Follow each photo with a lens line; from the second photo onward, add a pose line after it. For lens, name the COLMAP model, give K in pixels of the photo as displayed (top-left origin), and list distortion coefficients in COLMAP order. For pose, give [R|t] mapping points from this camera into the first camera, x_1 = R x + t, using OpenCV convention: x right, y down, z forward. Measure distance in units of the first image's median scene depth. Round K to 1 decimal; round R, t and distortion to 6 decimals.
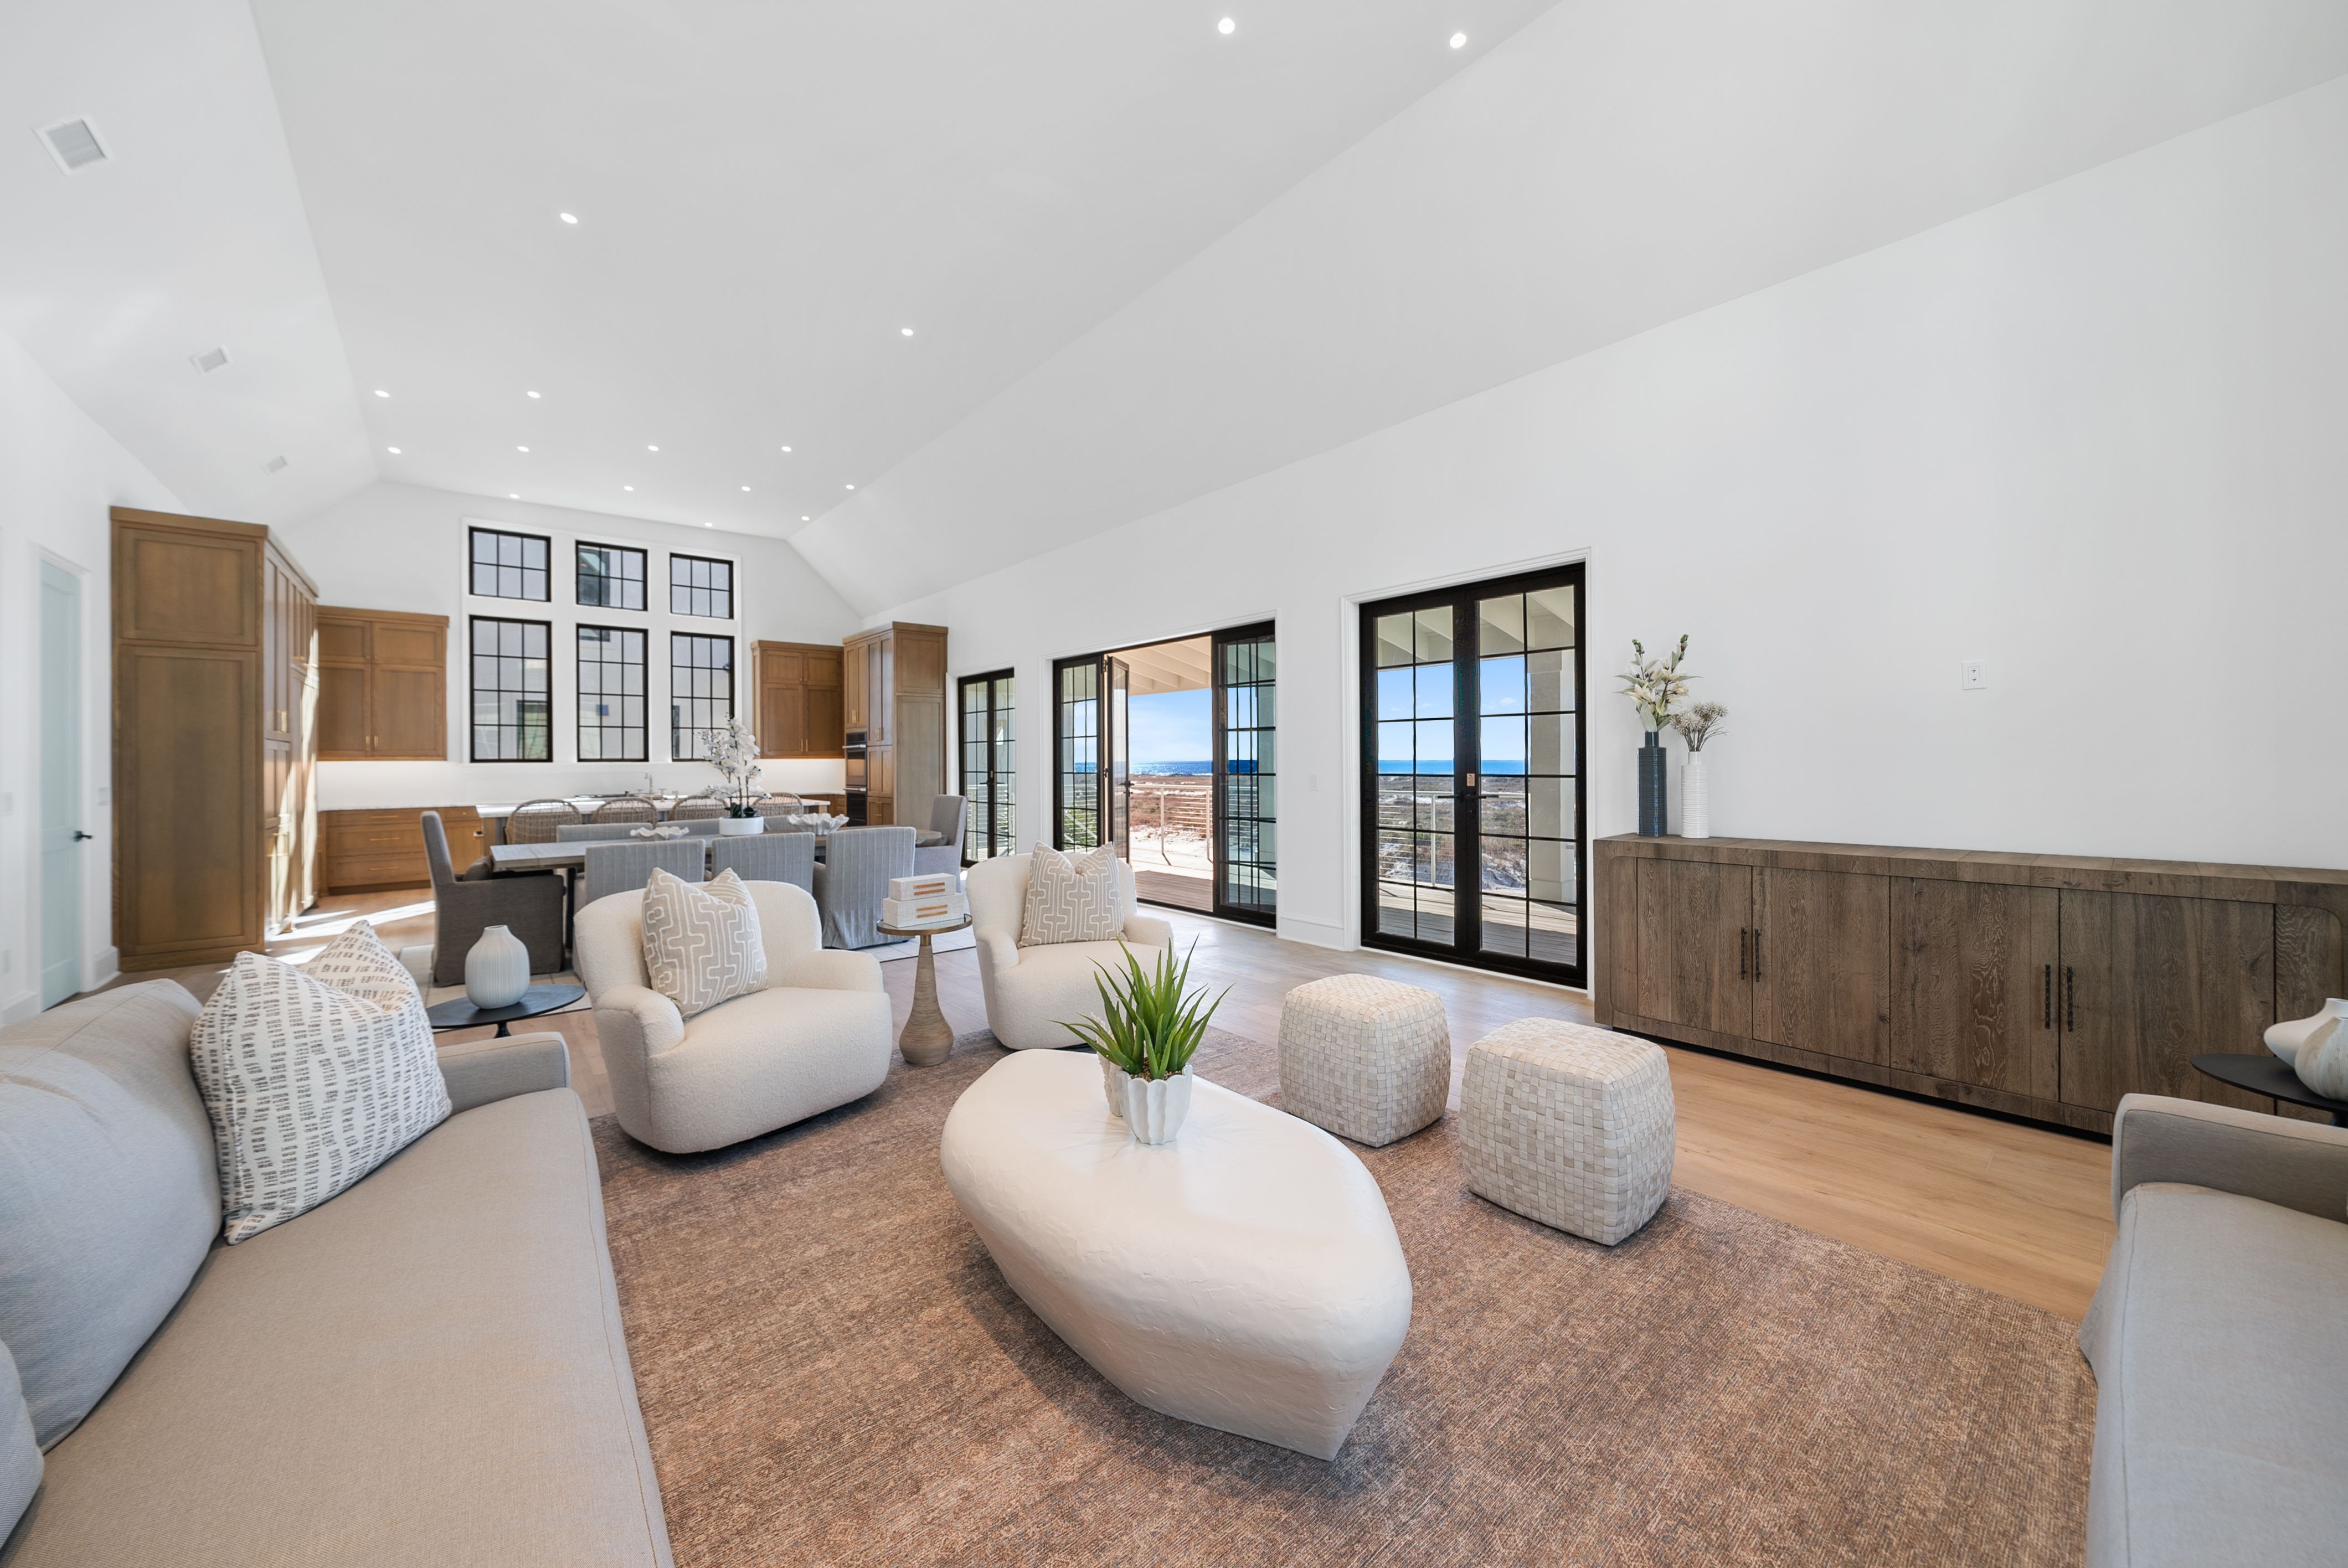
lens RADIAL K [[829.7, 0, 1157.1], [0, 829.7, 760.8], [0, 0, 1]] dist [-0.000087, -0.000611]
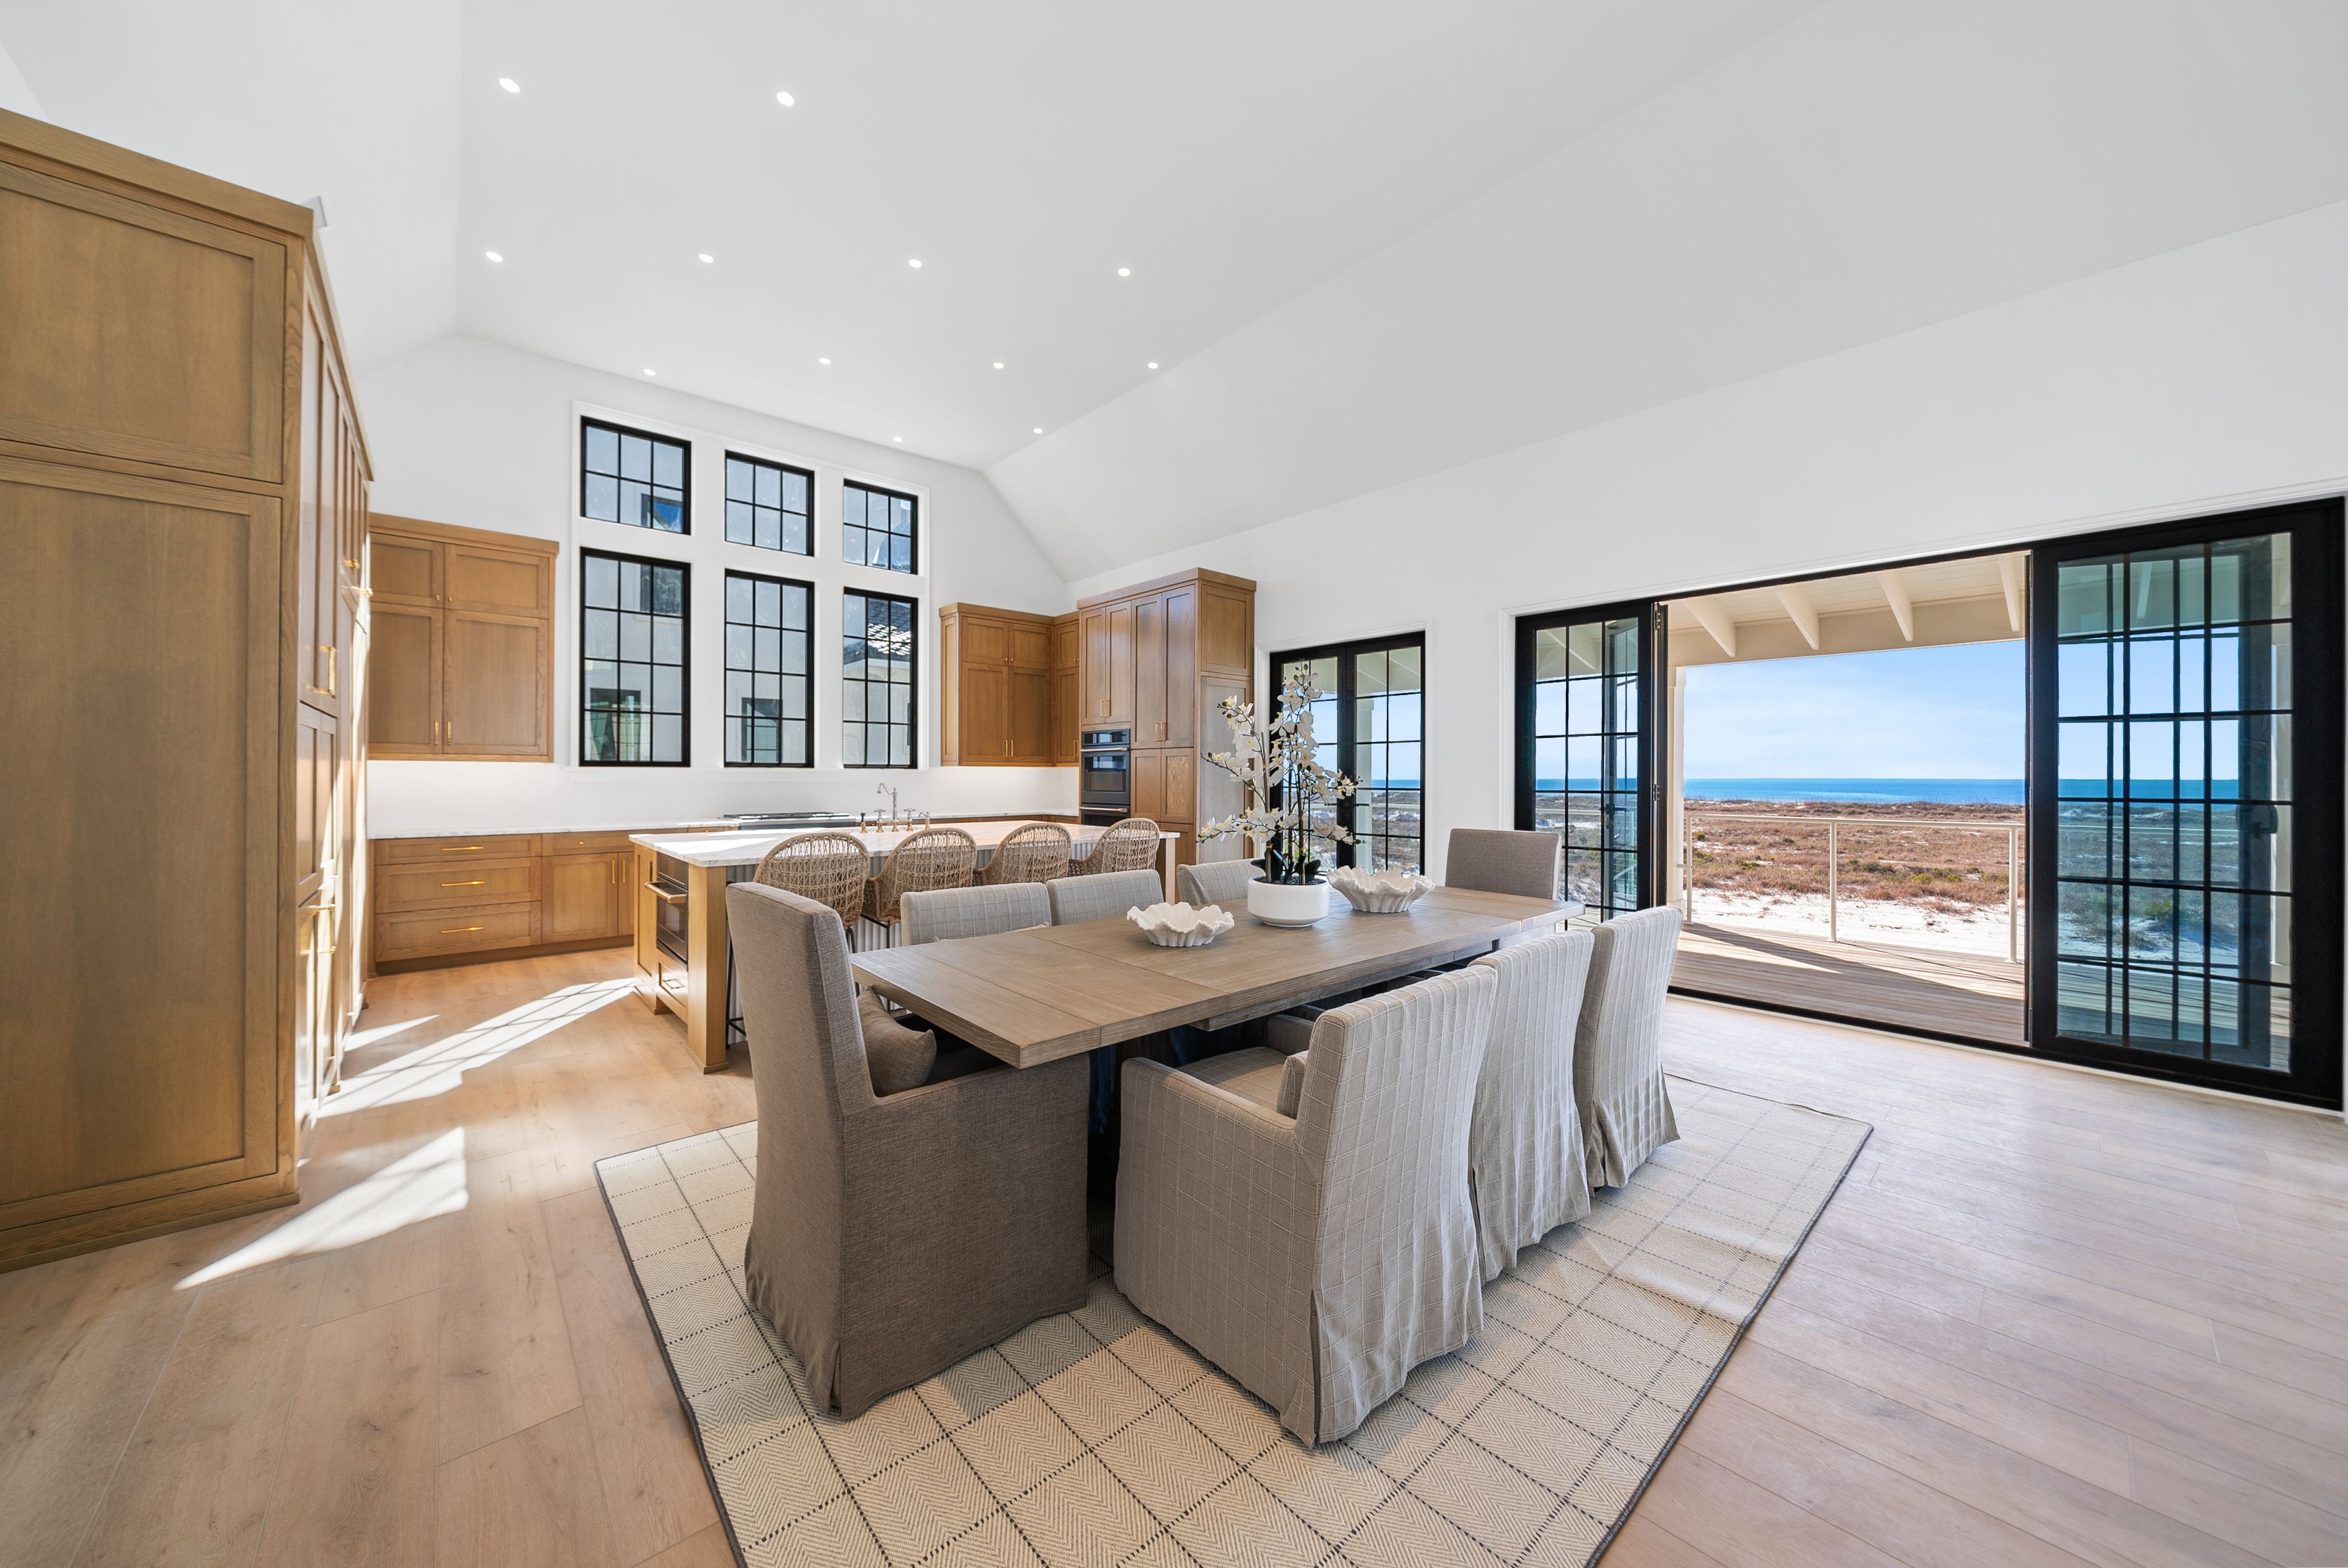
lens RADIAL K [[829.7, 0, 1174.5], [0, 829.7, 776.3], [0, 0, 1]] dist [-0.000087, -0.000611]
pose [[0.999815, 0.011922, 0.015117, -0.390636], [-0.011936, 0.999928, 0.000853, 0.005100], [-0.015106, -0.001033, 0.999885, 0.349879]]
